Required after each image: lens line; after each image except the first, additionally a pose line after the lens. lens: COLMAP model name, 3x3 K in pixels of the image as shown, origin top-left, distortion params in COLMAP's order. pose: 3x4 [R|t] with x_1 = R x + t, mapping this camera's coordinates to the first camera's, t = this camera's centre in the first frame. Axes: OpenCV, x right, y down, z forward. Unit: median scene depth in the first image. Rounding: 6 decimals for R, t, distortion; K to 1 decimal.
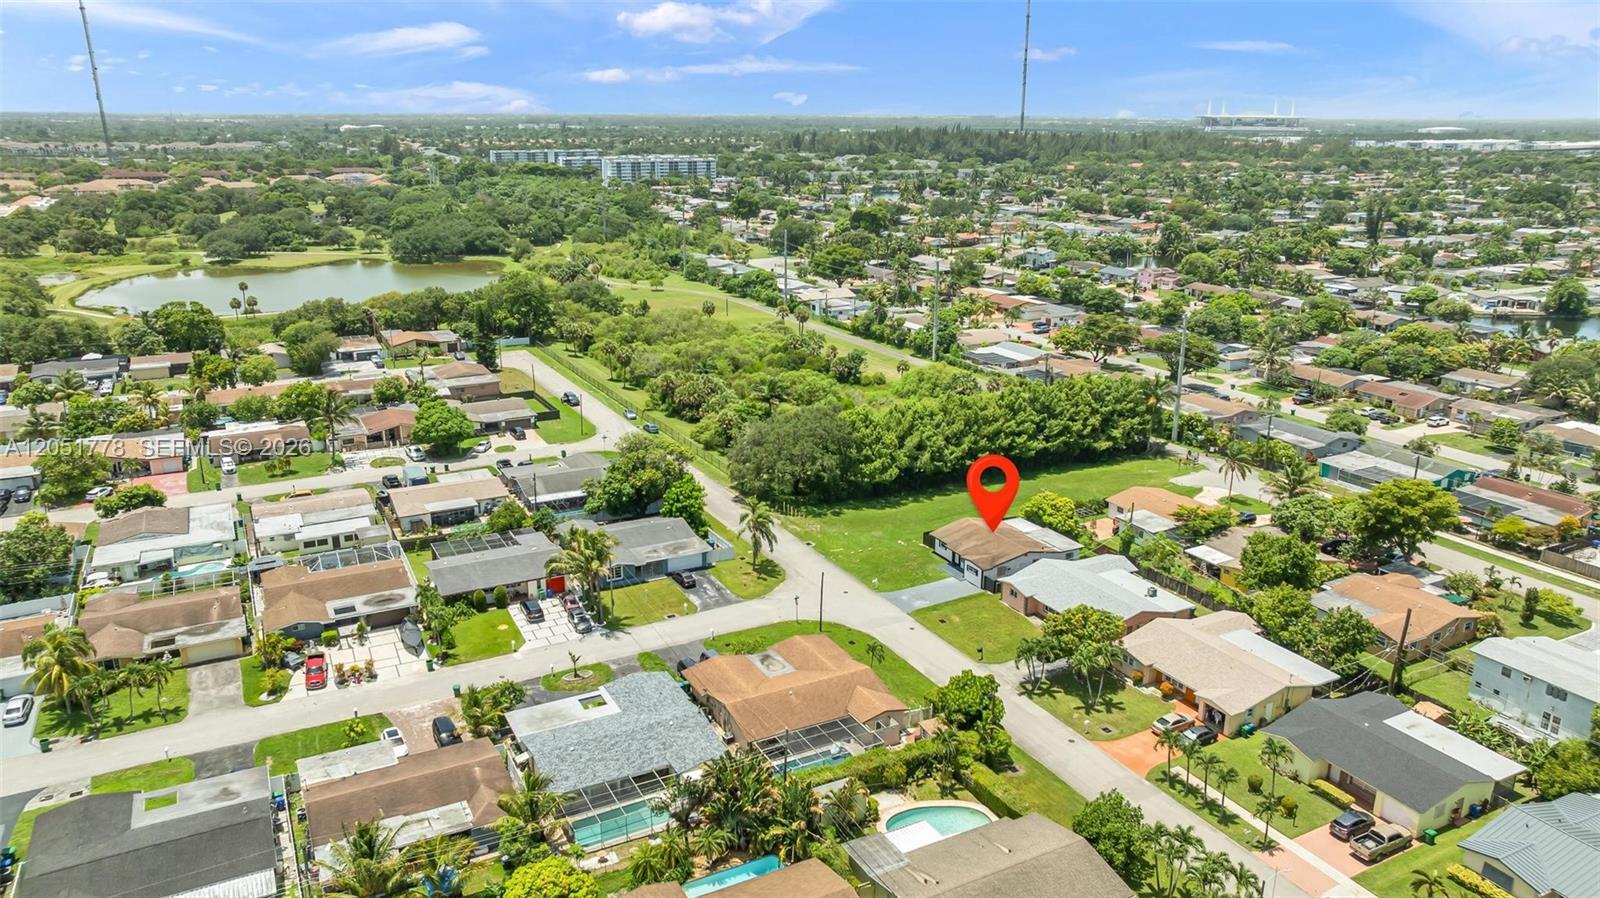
lens RADIAL K [[1114.0, 0, 803.7], [0, 1114.0, 480.1], [0, 0, 1]] dist [-0.012142, -0.001062]
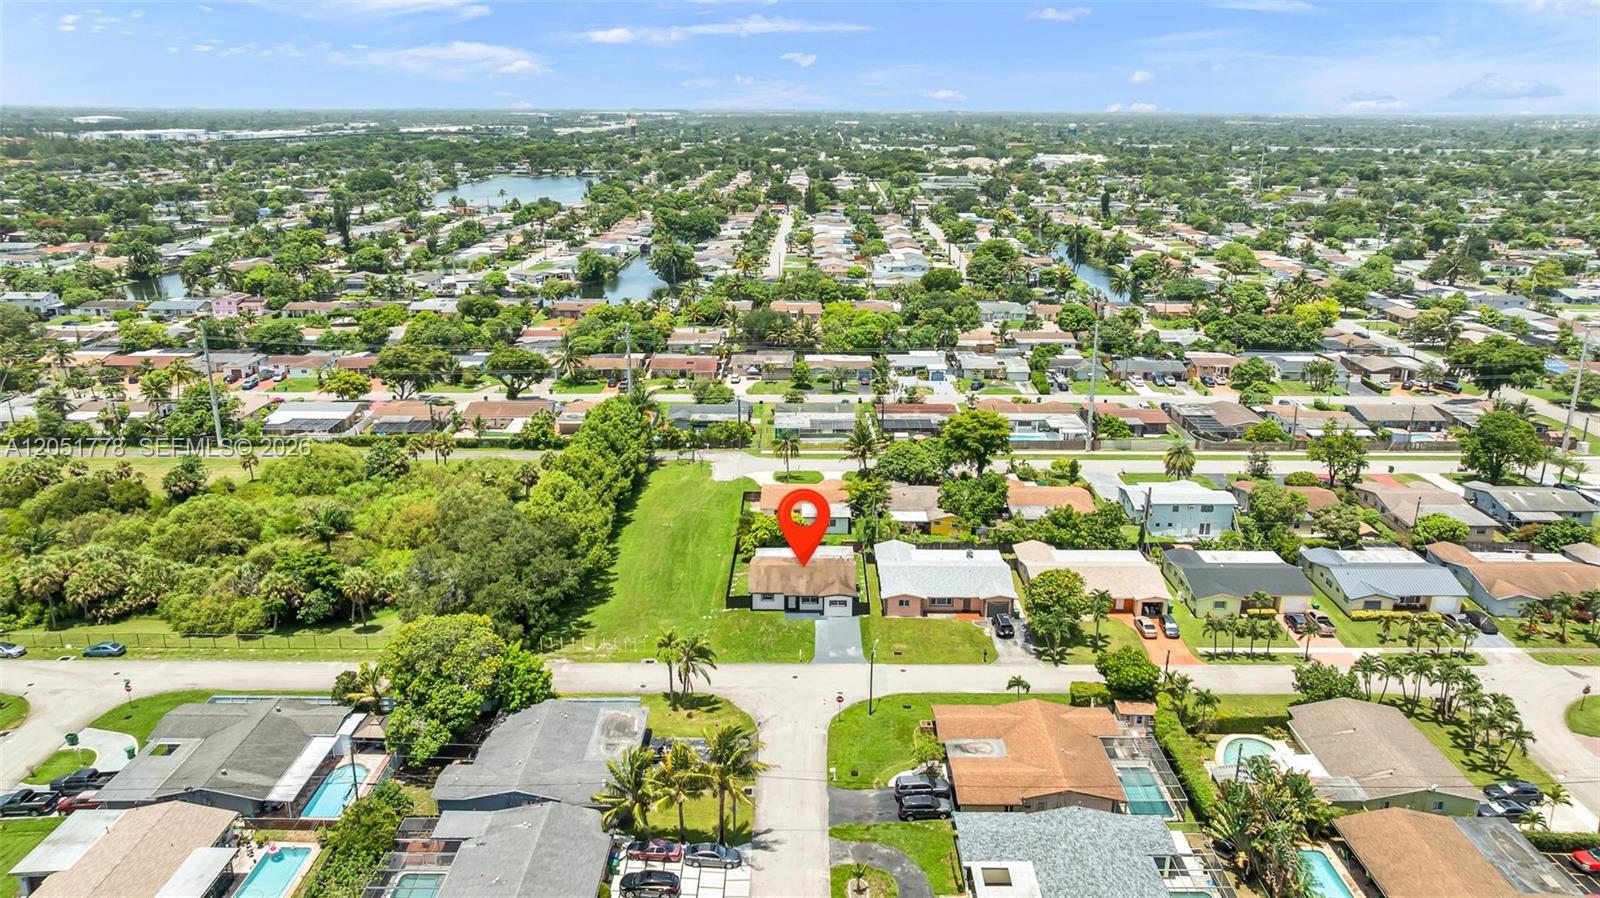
lens RADIAL K [[1127.7, 0, 810.1], [0, 1127.7, 442.7], [0, 0, 1]] dist [-0.039561, 0.036449]
pose [[0.468535, -0.254755, 0.845917, -0.713821], [0.274707, 0.952065, 0.134568, -0.209149], [-0.839649, 0.169330, 0.516058, 0.516300]]
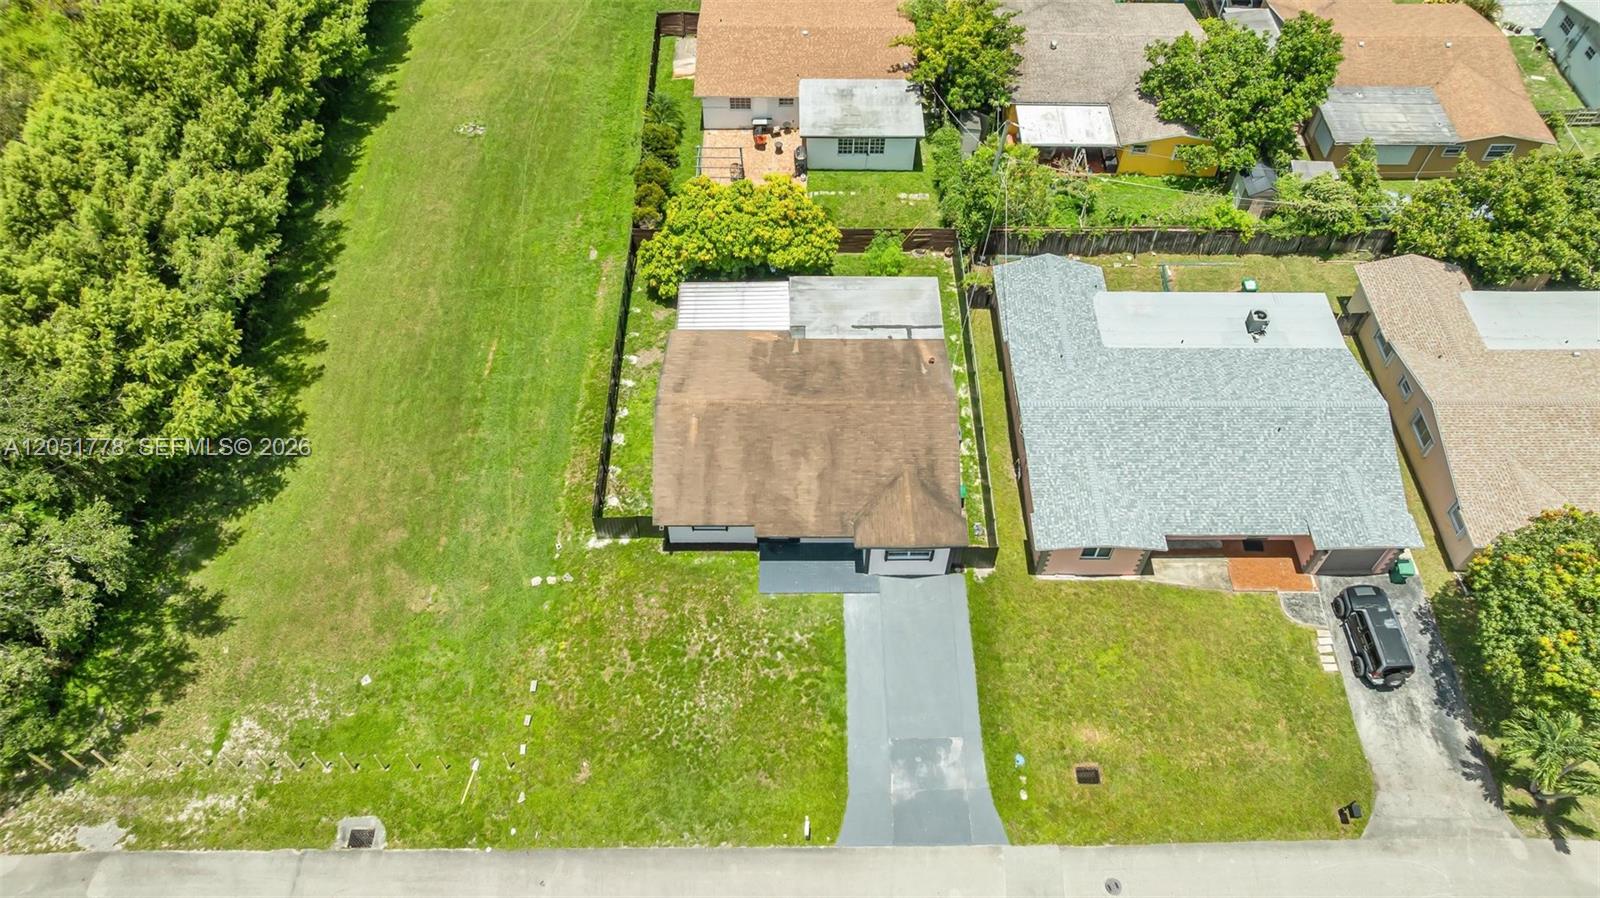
lens RADIAL K [[1127.7, 0, 810.1], [0, 1127.7, 442.7], [0, 0, 1]] dist [-0.039561, 0.036449]
pose [[0.463465, -0.701211, 0.541760, -0.030278], [0.271237, 0.694303, 0.666613, -0.198187], [-0.843582, -0.162006, 0.511979, 0.912280]]
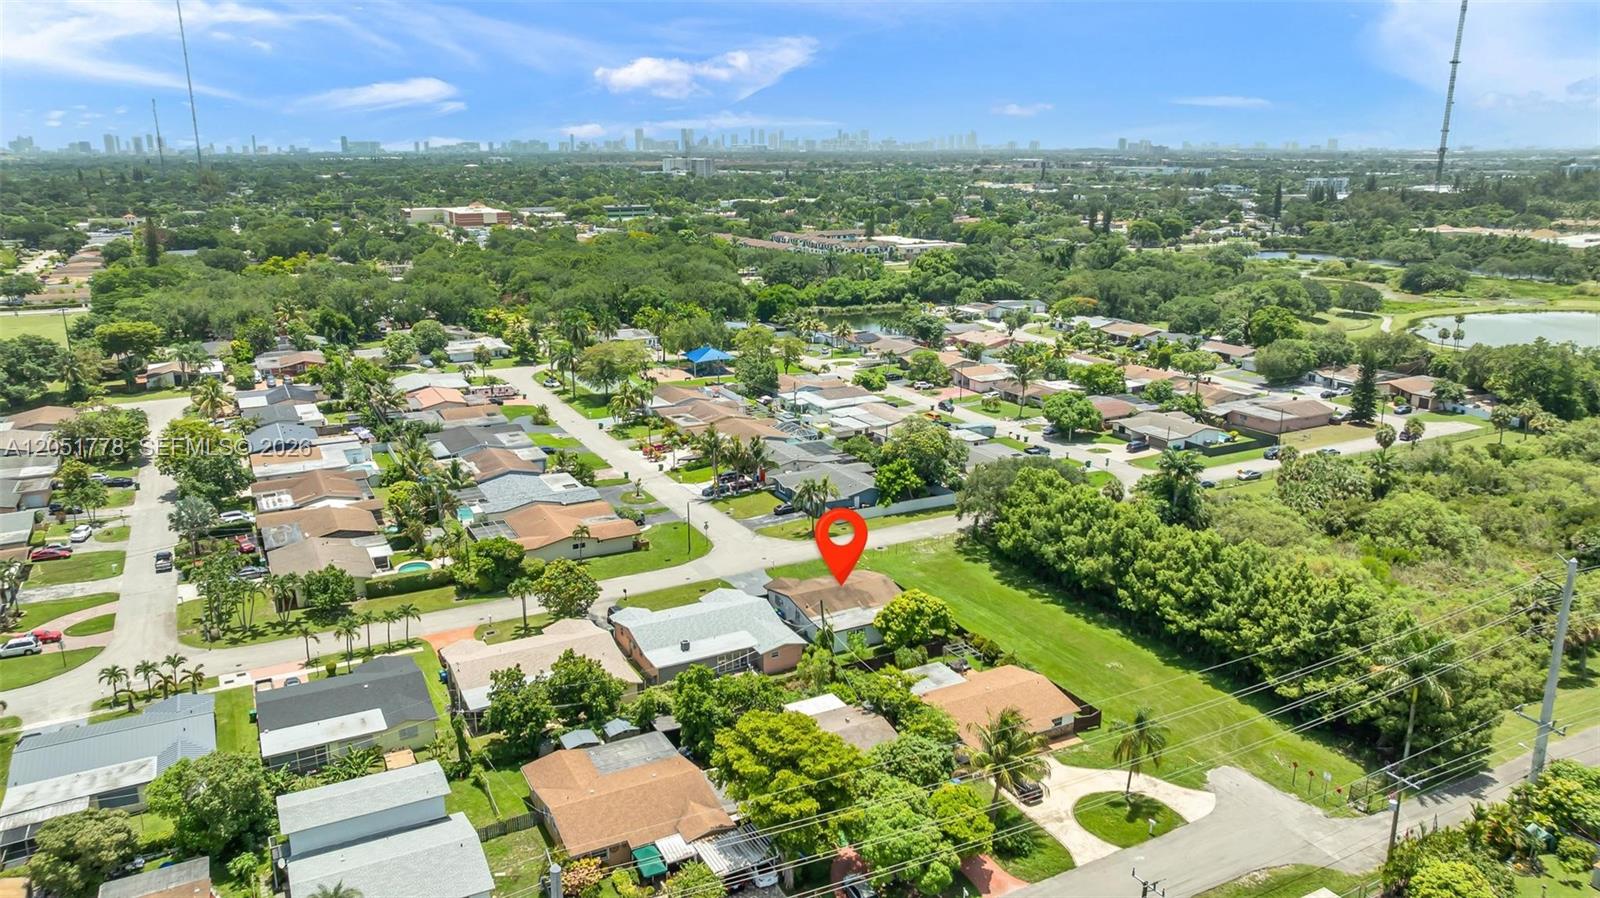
lens RADIAL K [[1127.7, 0, 810.1], [0, 1127.7, 442.7], [0, 0, 1]] dist [-0.039561, 0.036449]
pose [[0.007465, 0.251131, -0.967924, 1.173301], [-0.317063, 0.918601, 0.235888, -0.306172], [0.948375, 0.305132, 0.086481, 0.959841]]
